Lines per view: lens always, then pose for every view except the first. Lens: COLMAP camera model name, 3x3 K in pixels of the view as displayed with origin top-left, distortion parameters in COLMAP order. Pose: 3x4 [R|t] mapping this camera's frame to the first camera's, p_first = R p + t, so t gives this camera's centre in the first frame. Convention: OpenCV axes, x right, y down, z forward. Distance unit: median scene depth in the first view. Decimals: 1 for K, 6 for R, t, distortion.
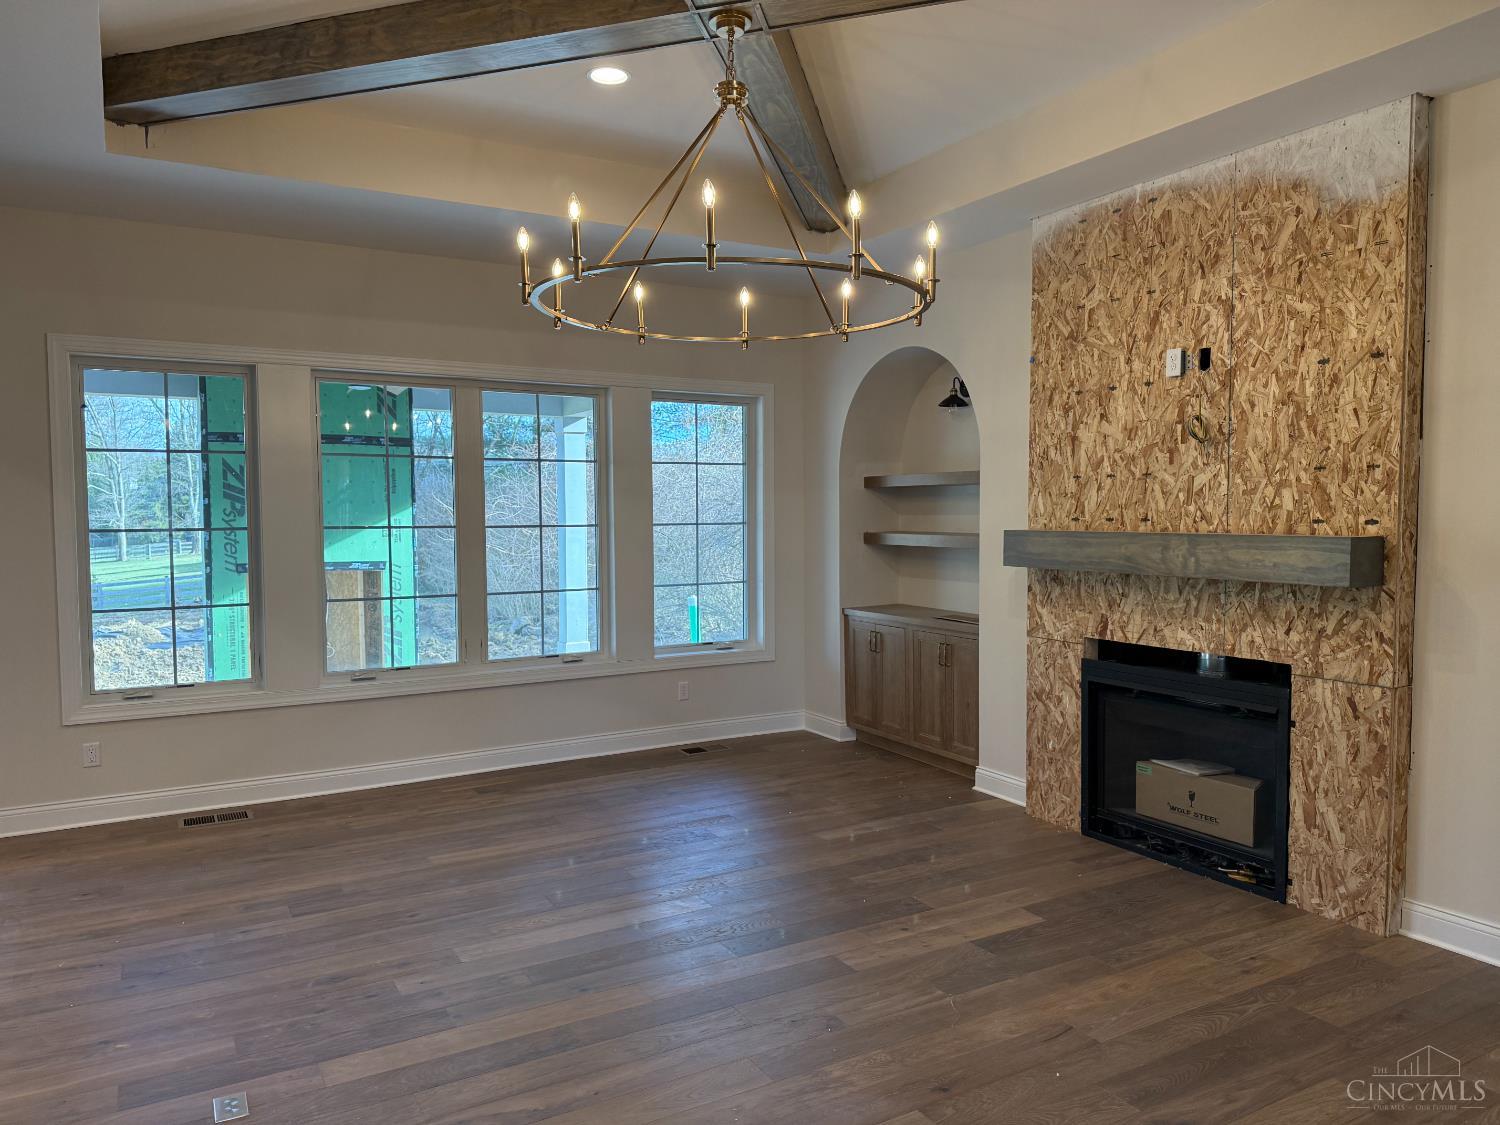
lens RADIAL K [[1054.1, 0, 742.1], [0, 1054.1, 567.5], [0, 0, 1]] dist [0.058294, -0.042733]
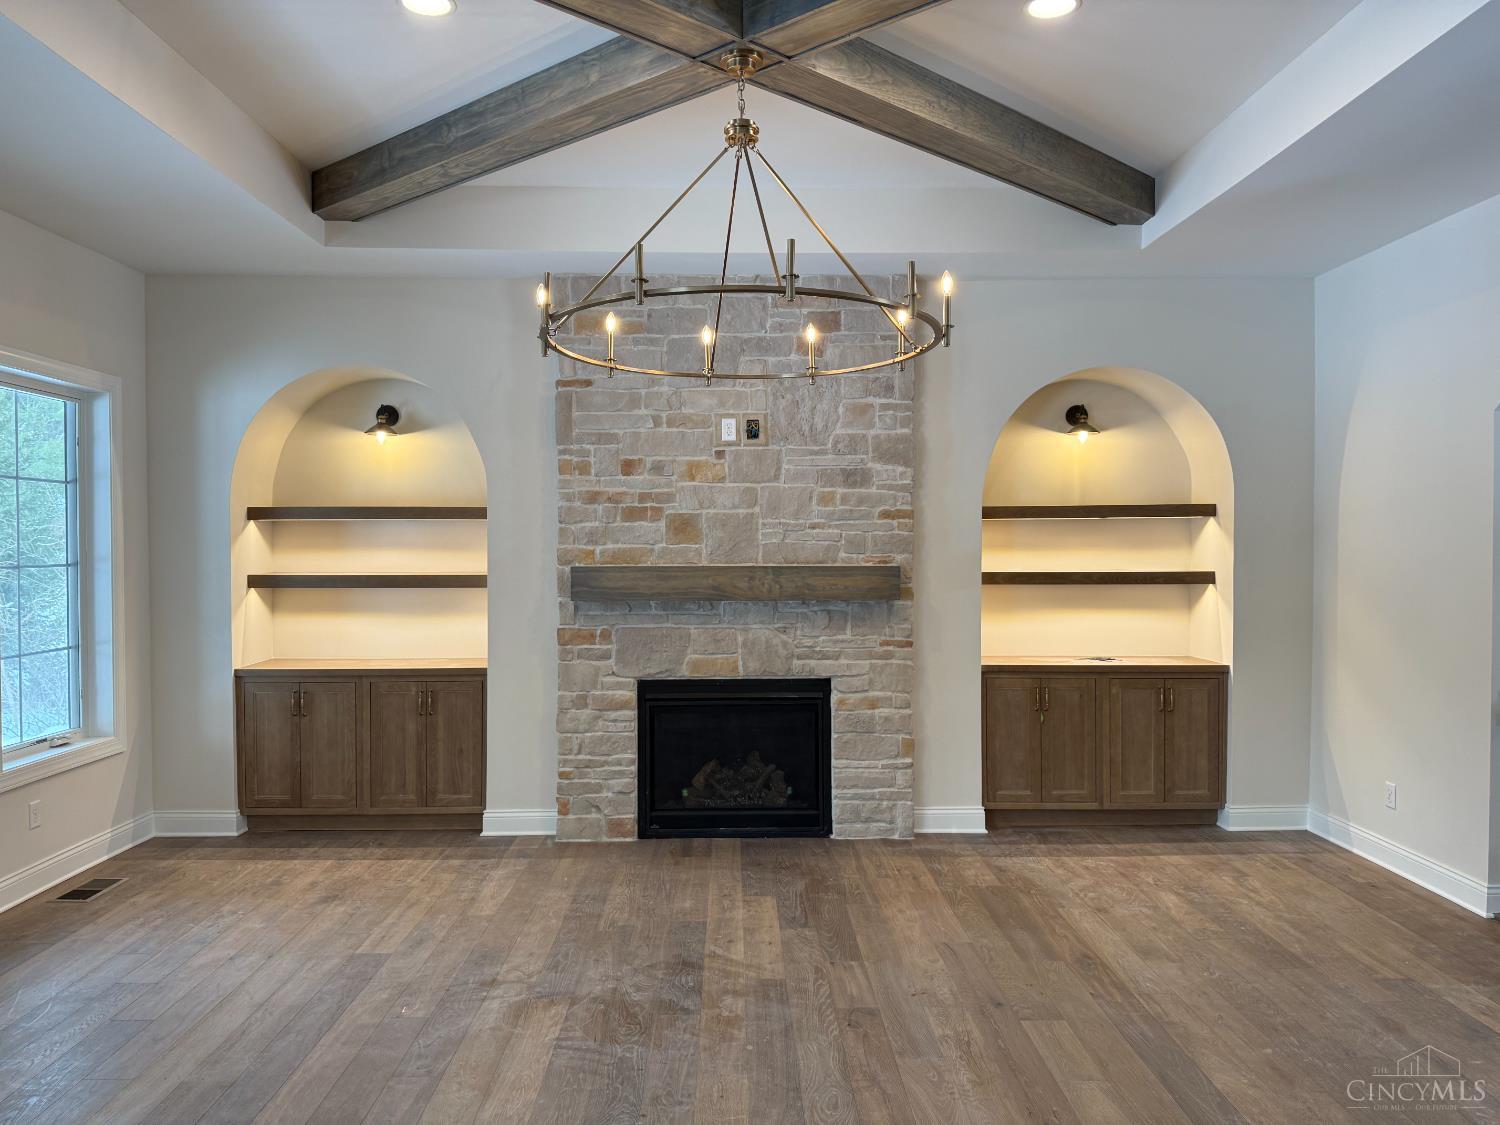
lens RADIAL K [[1054.1, 0, 743.1], [0, 1054.1, 555.9], [0, 0, 1]] dist [0.058294, -0.042733]
pose [[0.490732, -0.000194, 0.871310, -0.628182], [0.050181, 0.998346, -0.028040, -0.009429], [-0.869864, 0.057484, 0.489931, 0.371076]]
